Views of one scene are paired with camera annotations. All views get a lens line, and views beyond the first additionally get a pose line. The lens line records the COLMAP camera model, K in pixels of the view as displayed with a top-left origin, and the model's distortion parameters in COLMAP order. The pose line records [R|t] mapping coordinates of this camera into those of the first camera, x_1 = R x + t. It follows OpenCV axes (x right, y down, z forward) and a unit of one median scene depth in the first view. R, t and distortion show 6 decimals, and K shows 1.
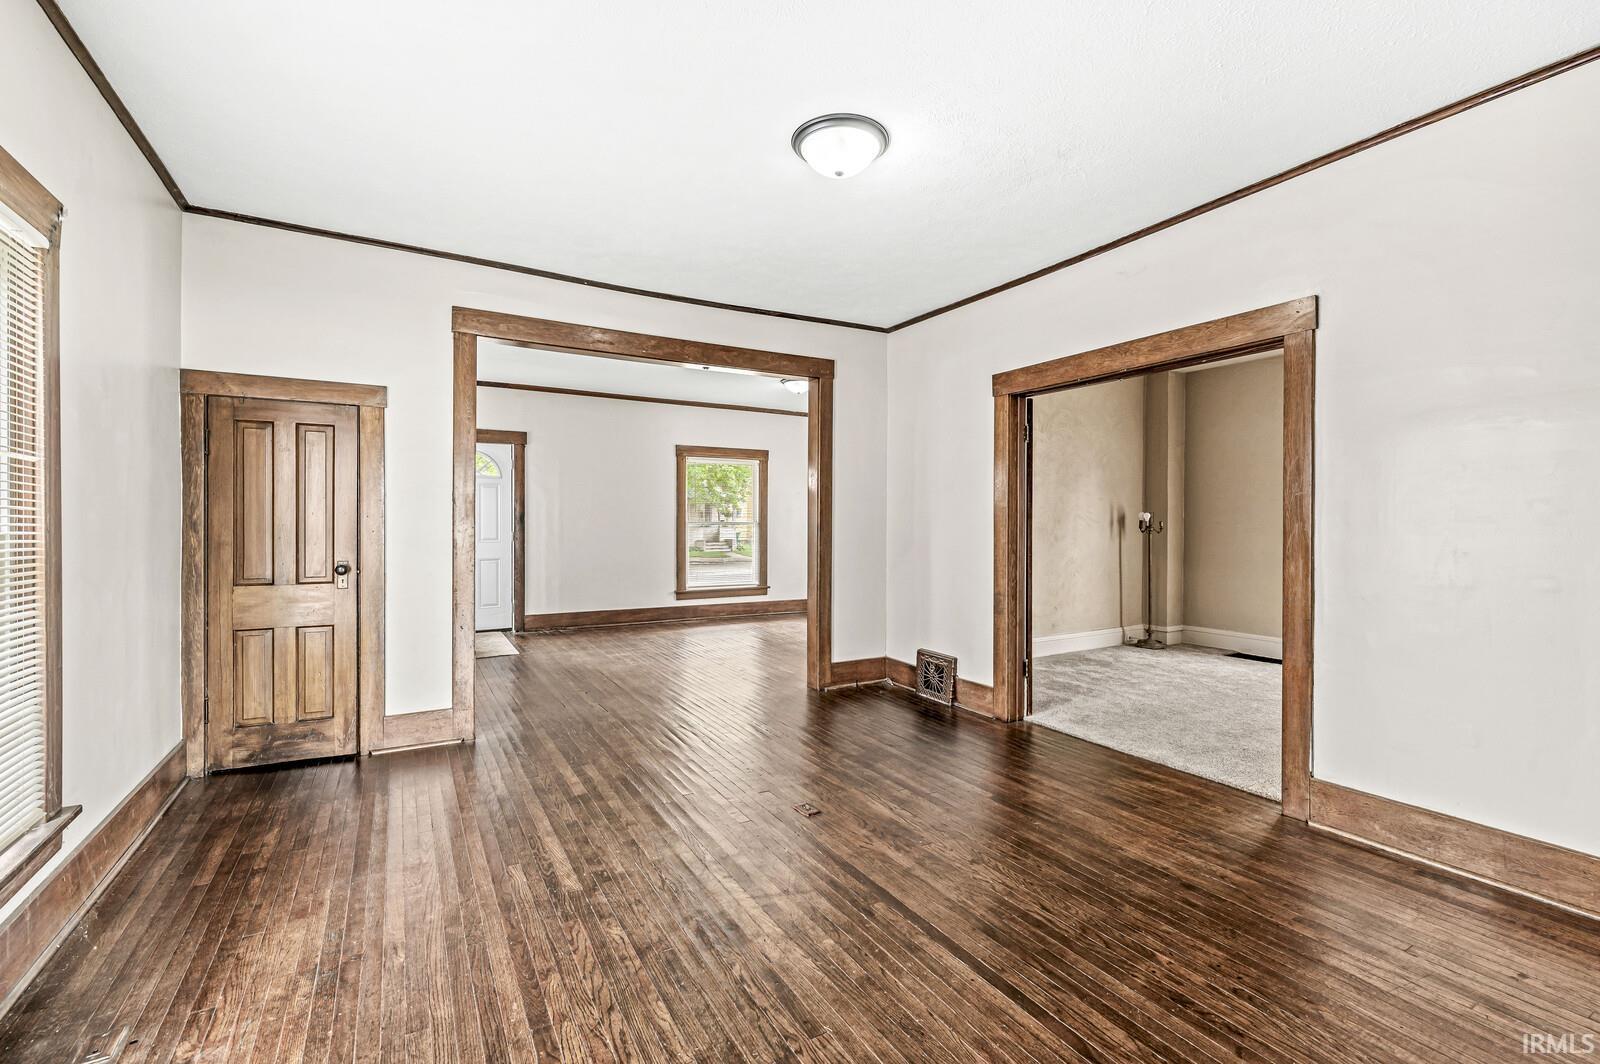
lens RADIAL K [[682.9, 0, 799.6], [0, 682.9, 527.1], [0, 0, 1]] dist [-0.002019, -0.000720]
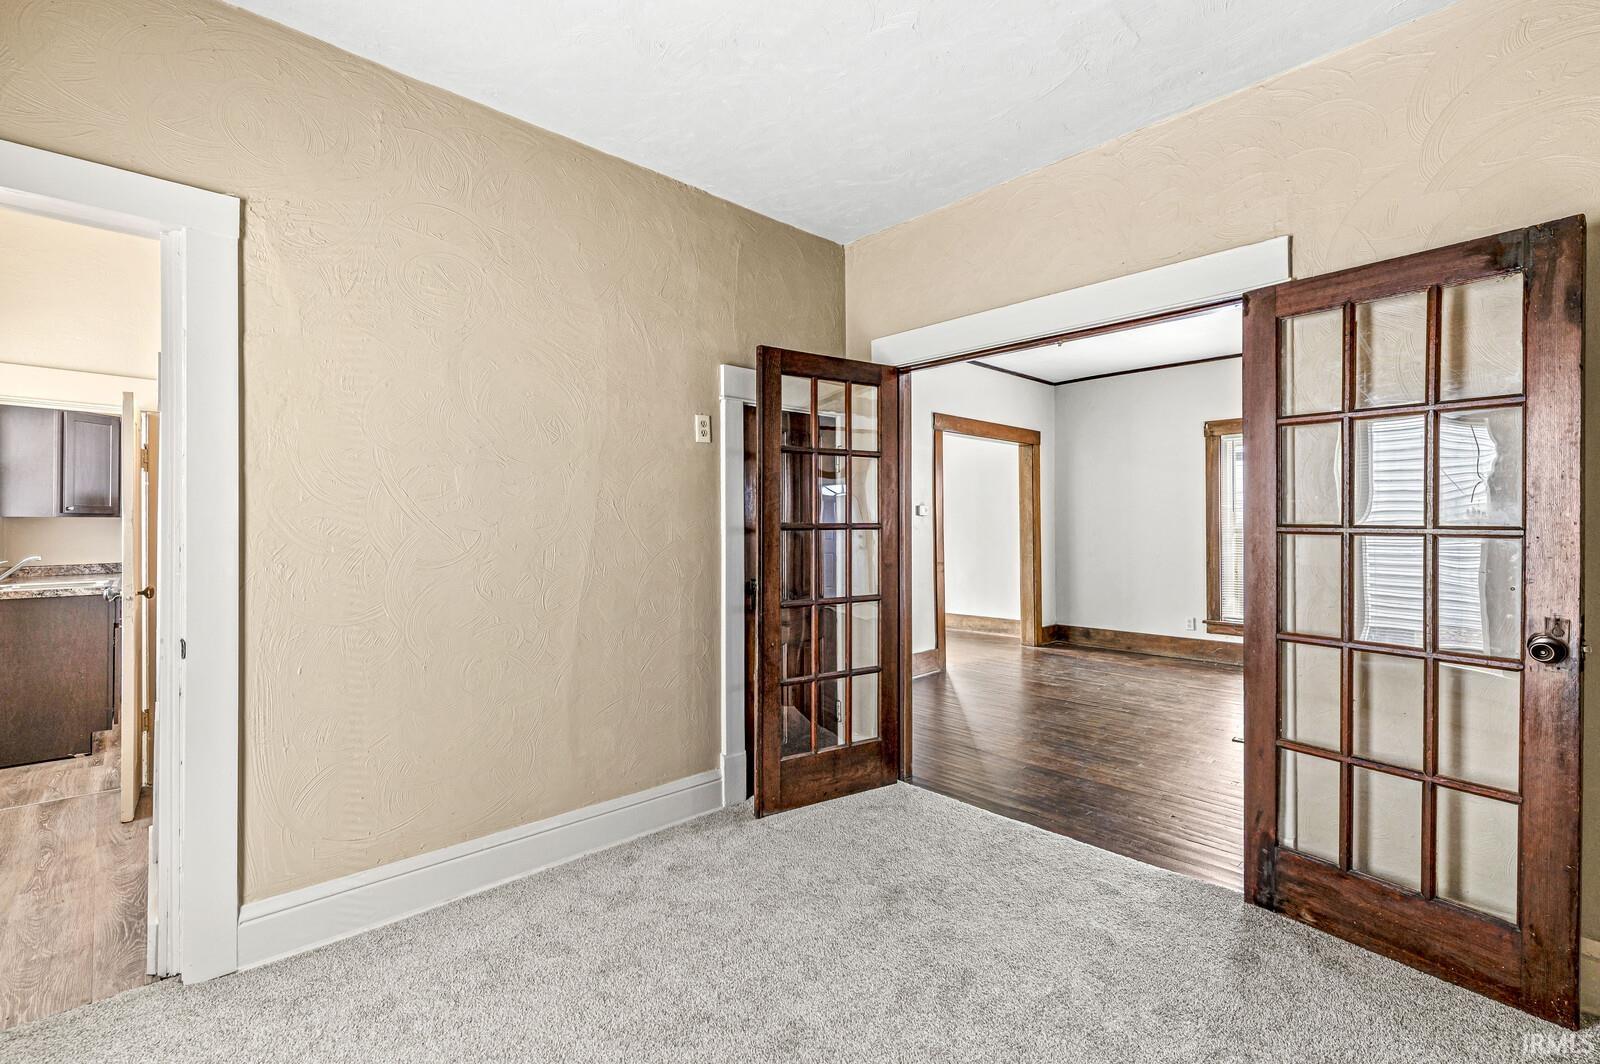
lens RADIAL K [[682.9, 0, 799.6], [0, 682.9, 527.1], [0, 0, 1]] dist [-0.002019, -0.000720]
pose [[-0.979107, 0.006711, -0.203236, 1.262752], [0.004314, 0.999916, 0.012233, -0.029331], [0.203301, 0.011100, -0.979053, 2.348864]]
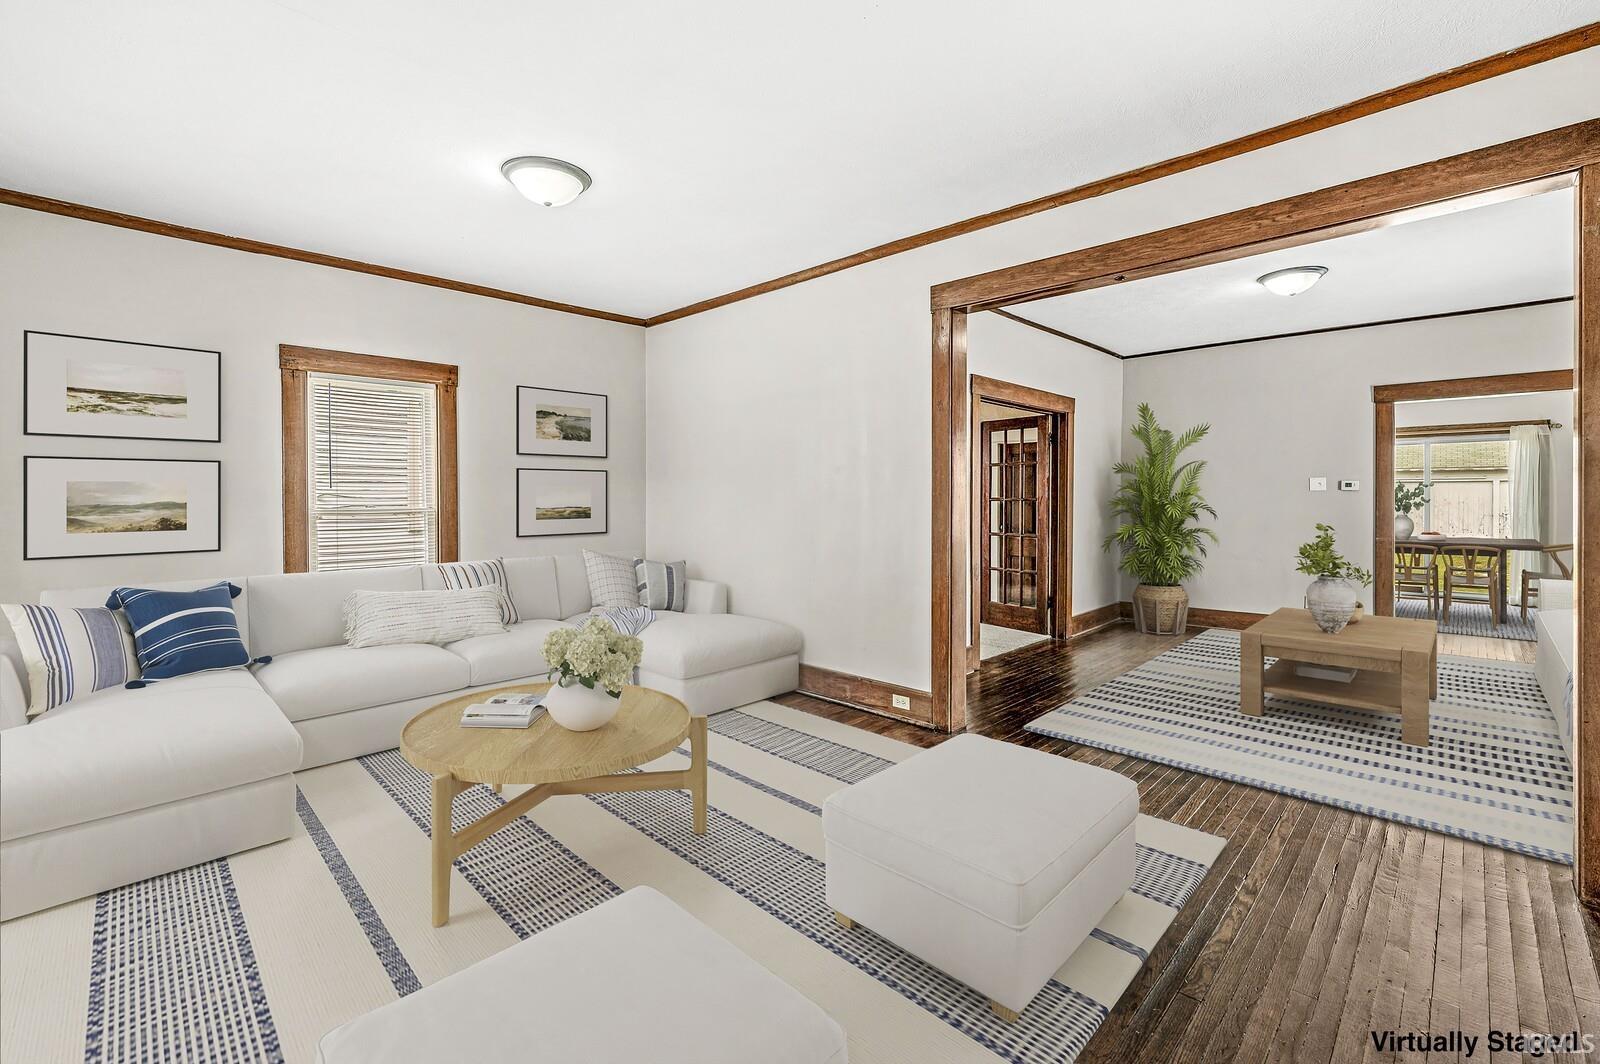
lens RADIAL K [[682.9, 0, 799.6], [0, 682.9, 527.1], [0, 0, 1]] dist [-0.002019, -0.000720]
pose [[-0.252561, -0.040713, 0.966724, -1.271823], [0.010157, 0.998948, 0.044723, -0.034870], [-0.967528, 0.021114, -0.251882, 2.600764]]
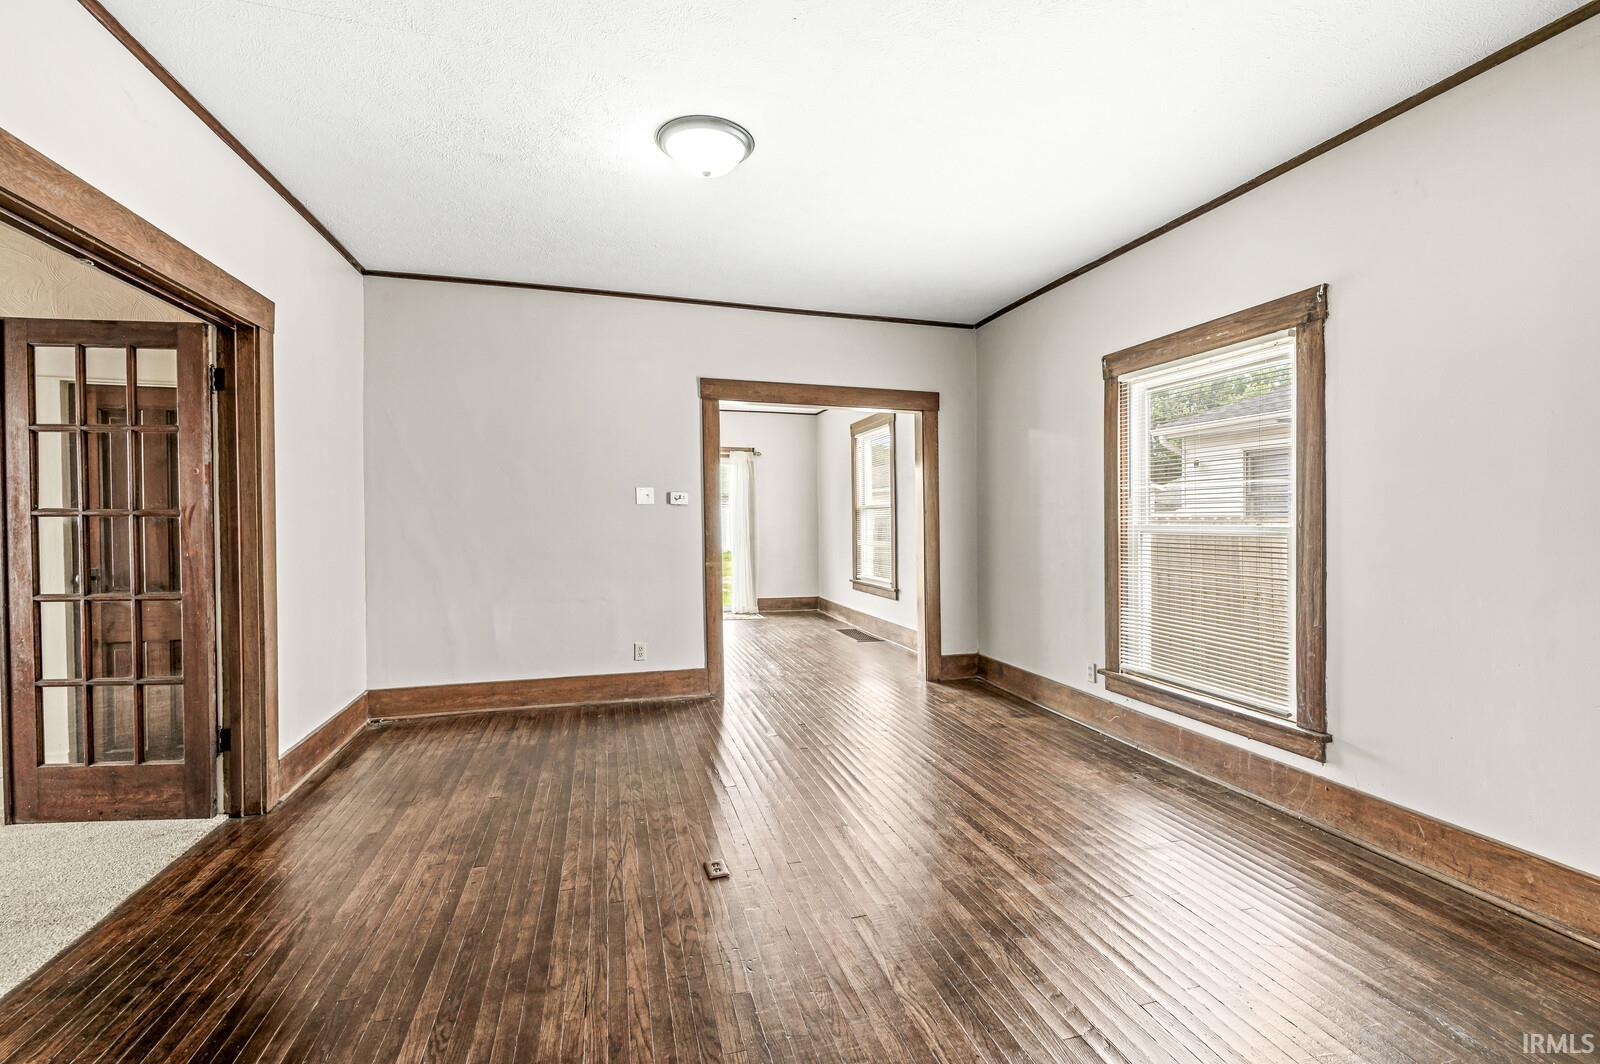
lens RADIAL K [[682.9, 0, 799.6], [0, 682.9, 527.1], [0, 0, 1]] dist [-0.002019, -0.000720]
pose [[-0.967852, -0.005186, 0.251467, -0.320318], [0.000360, 0.999758, 0.022003, -0.017599], [-0.251520, 0.021386, -0.967616, 1.943954]]
